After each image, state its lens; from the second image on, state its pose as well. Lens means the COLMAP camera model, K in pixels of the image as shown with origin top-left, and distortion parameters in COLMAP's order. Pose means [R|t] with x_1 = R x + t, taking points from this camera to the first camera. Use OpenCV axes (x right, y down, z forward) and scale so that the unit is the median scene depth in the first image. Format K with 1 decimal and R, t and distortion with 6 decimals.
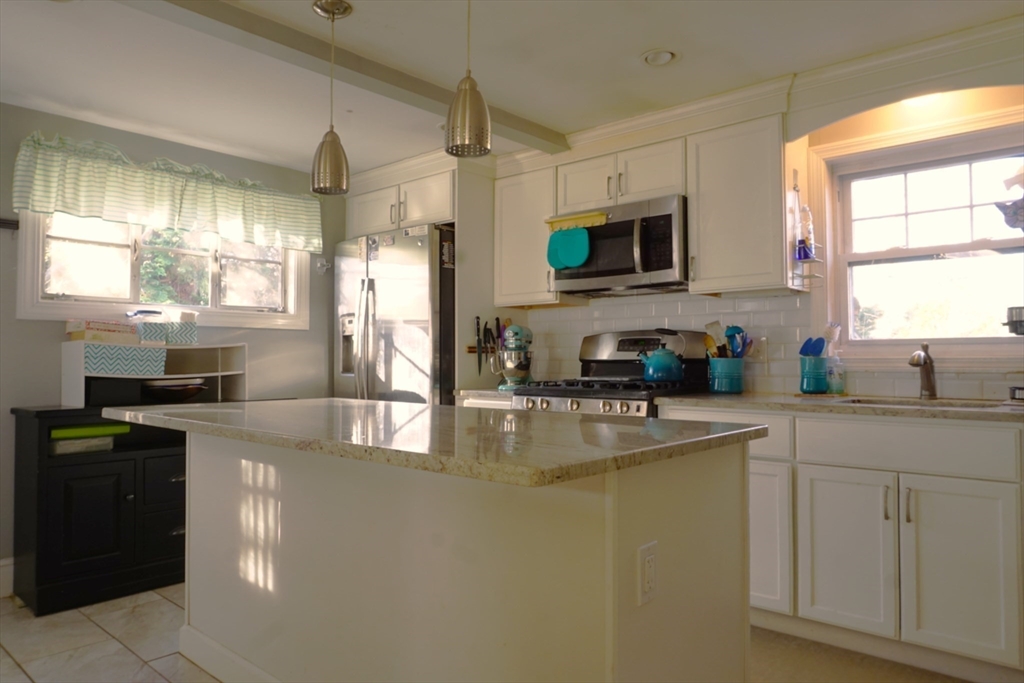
lens RADIAL K [[683.2, 0, 508.8], [0, 683.2, 338.6], [0, 0, 1]] dist [-0.046250, 0.031628]
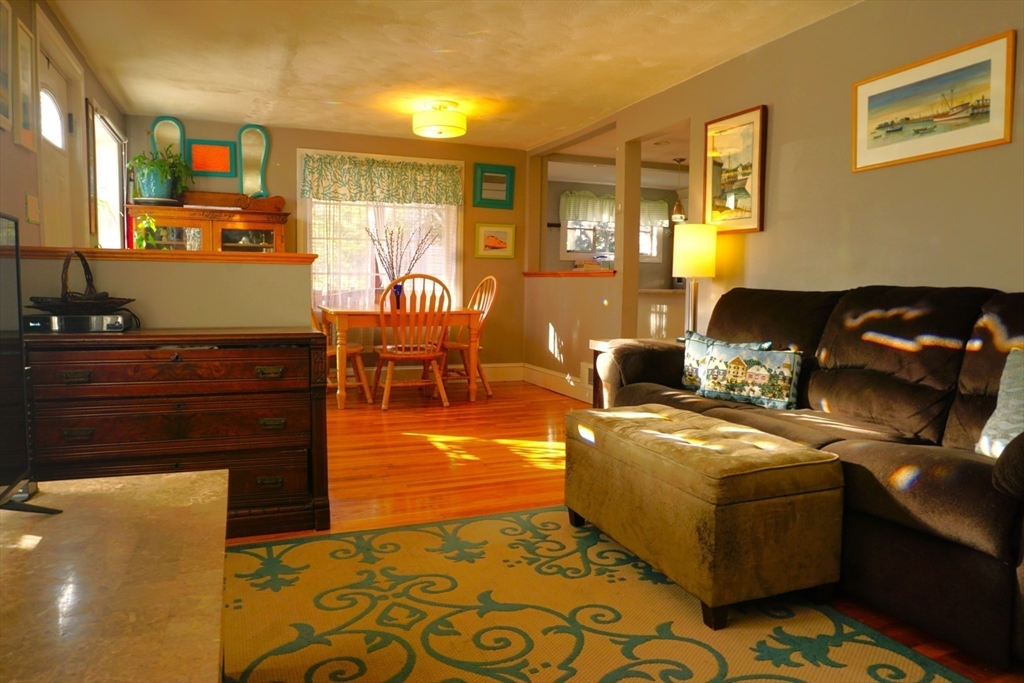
lens RADIAL K [[683.2, 0, 507.6], [0, 683.2, 338.3], [0, 0, 1]] dist [-0.046250, 0.031628]
pose [[0.894069, 0.038132, -0.446304, 0.320496], [0.007369, 0.994983, 0.099772, 0.008548], [0.447869, -0.092491, 0.889302, -1.537131]]
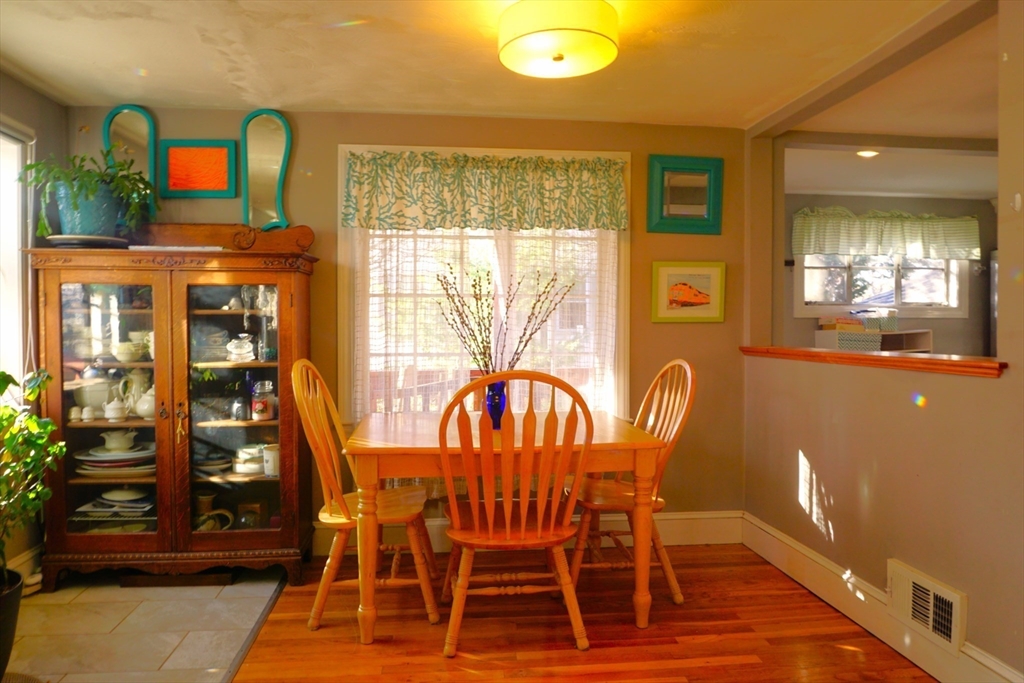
lens RADIAL K [[683.2, 0, 511.7], [0, 683.2, 344.0], [0, 0, 1]] dist [-0.046250, 0.031628]
pose [[0.741717, 0.005006, -0.670694, -0.093902], [0.024164, 0.999124, 0.034180, -0.037202], [0.670277, -0.041559, 0.740946, -0.748937]]
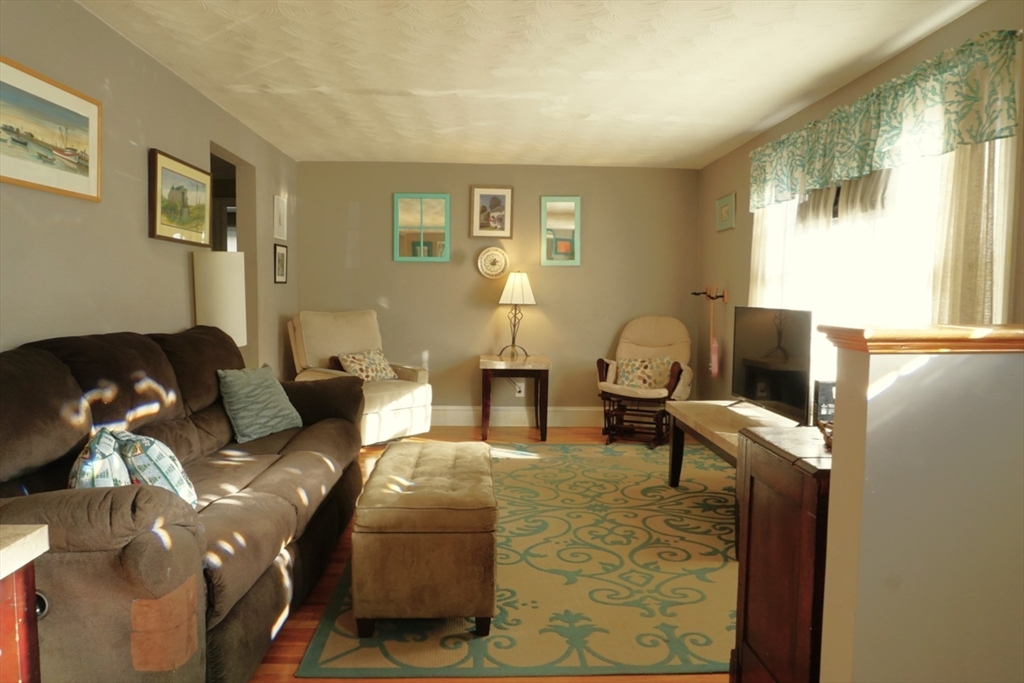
lens RADIAL K [[683.2, 0, 506.3], [0, 683.2, 337.7], [0, 0, 1]] dist [-0.046250, 0.031628]
pose [[-0.685163, -0.056258, 0.726214, -0.529901], [-0.028183, 0.998314, 0.050747, -0.022853], [-0.727845, 0.014303, -0.685593, -0.344601]]
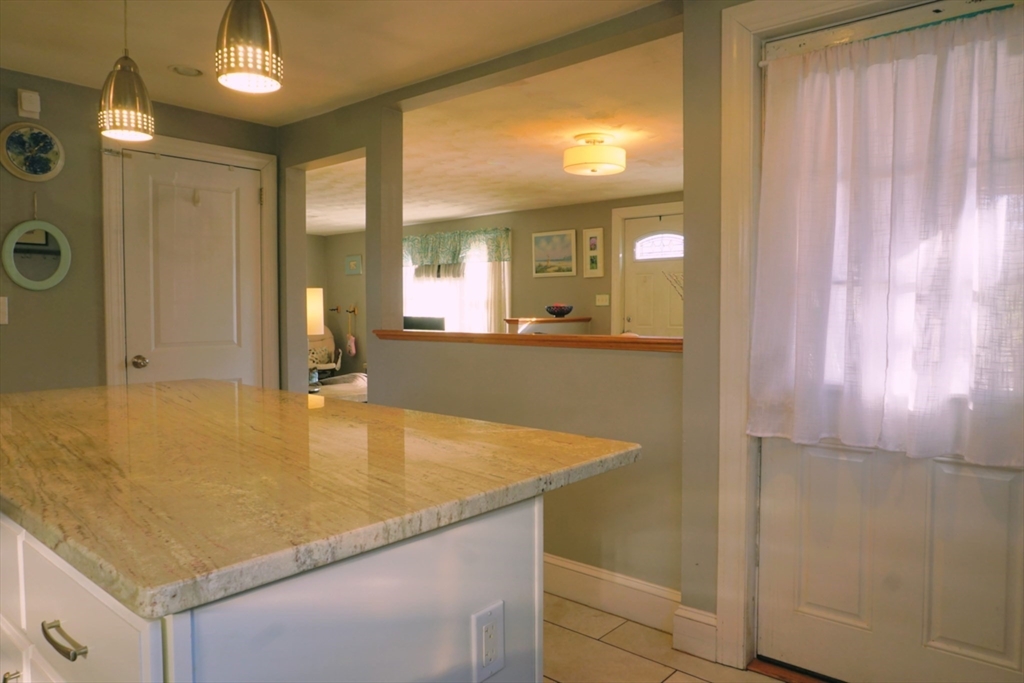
lens RADIAL K [[683.2, 0, 519.7], [0, 683.2, 341.1], [0, 0, 1]] dist [-0.046250, 0.031628]
pose [[-0.999814, -0.004740, -0.018706, -0.355845], [-0.005225, 0.999650, 0.025918, -0.003408], [0.018576, 0.026011, -0.999489, 1.129429]]
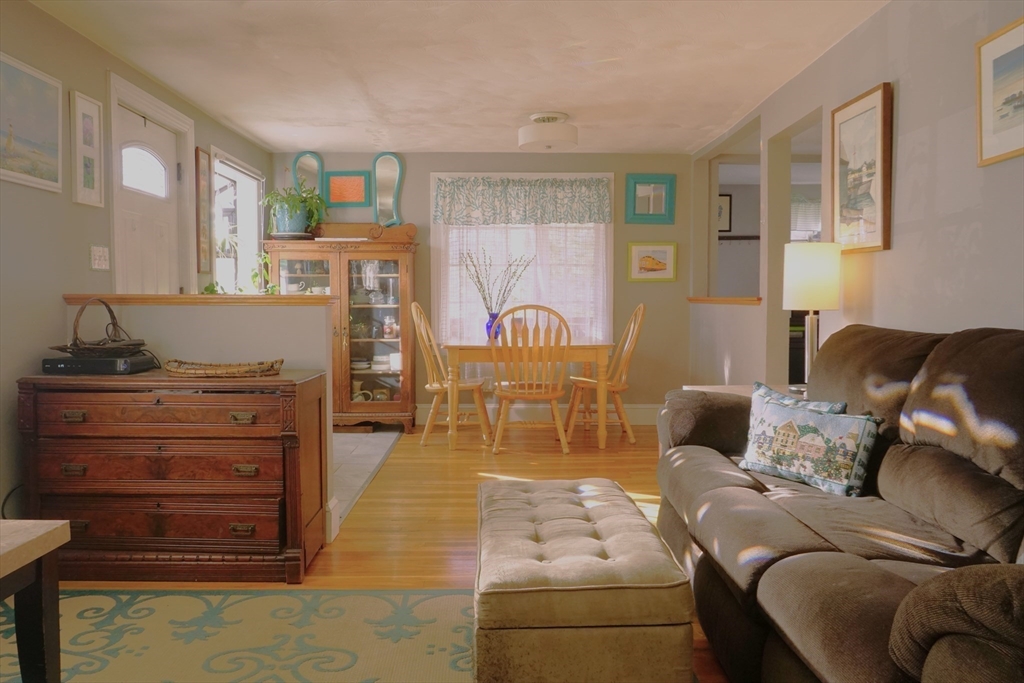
lens RADIAL K [[766.4, 0, 507.3], [0, 766.4, 338.2], [0, 0, 1]] dist [-0.024116, 0.016019]
pose [[0.671045, 0.028698, -0.740861, 0.581574], [0.026338, 0.997697, 0.062502, -0.014953], [0.740949, -0.061455, 0.668744, -1.318148]]
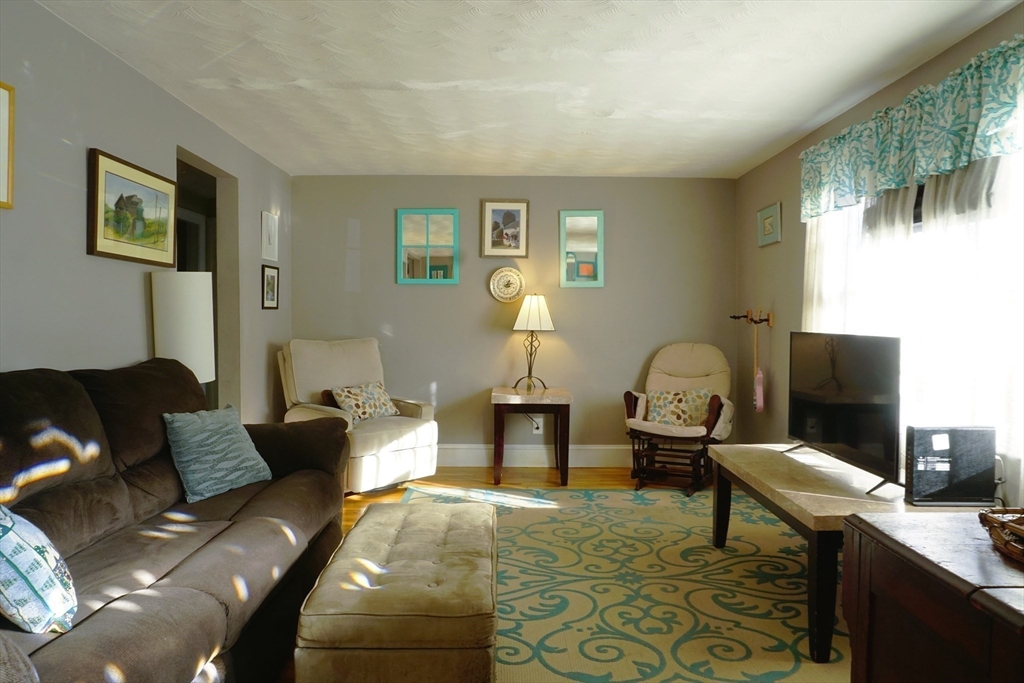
lens RADIAL K [[683.2, 0, 506.4], [0, 683.2, 338.0], [0, 0, 1]] dist [-0.046250, 0.031628]
pose [[-0.660902, -0.025569, 0.750036, -0.403926], [-0.021782, 0.999652, 0.014885, -0.025177], [-0.750156, -0.006500, -0.661229, -0.486734]]
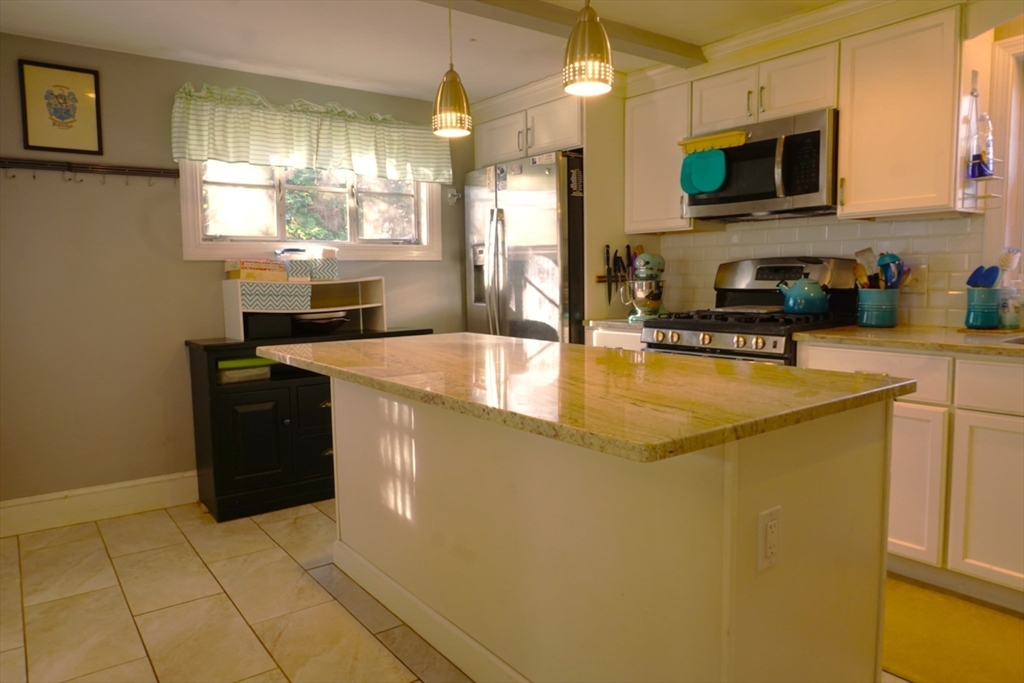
lens RADIAL K [[683.2, 0, 509.4], [0, 683.2, 337.4], [0, 0, 1]] dist [-0.046250, 0.031628]
pose [[0.980312, 0.004789, -0.197398, 0.012146], [0.019728, 0.992328, 0.122046, -0.027364], [0.196469, -0.123538, 0.972697, 0.007728]]
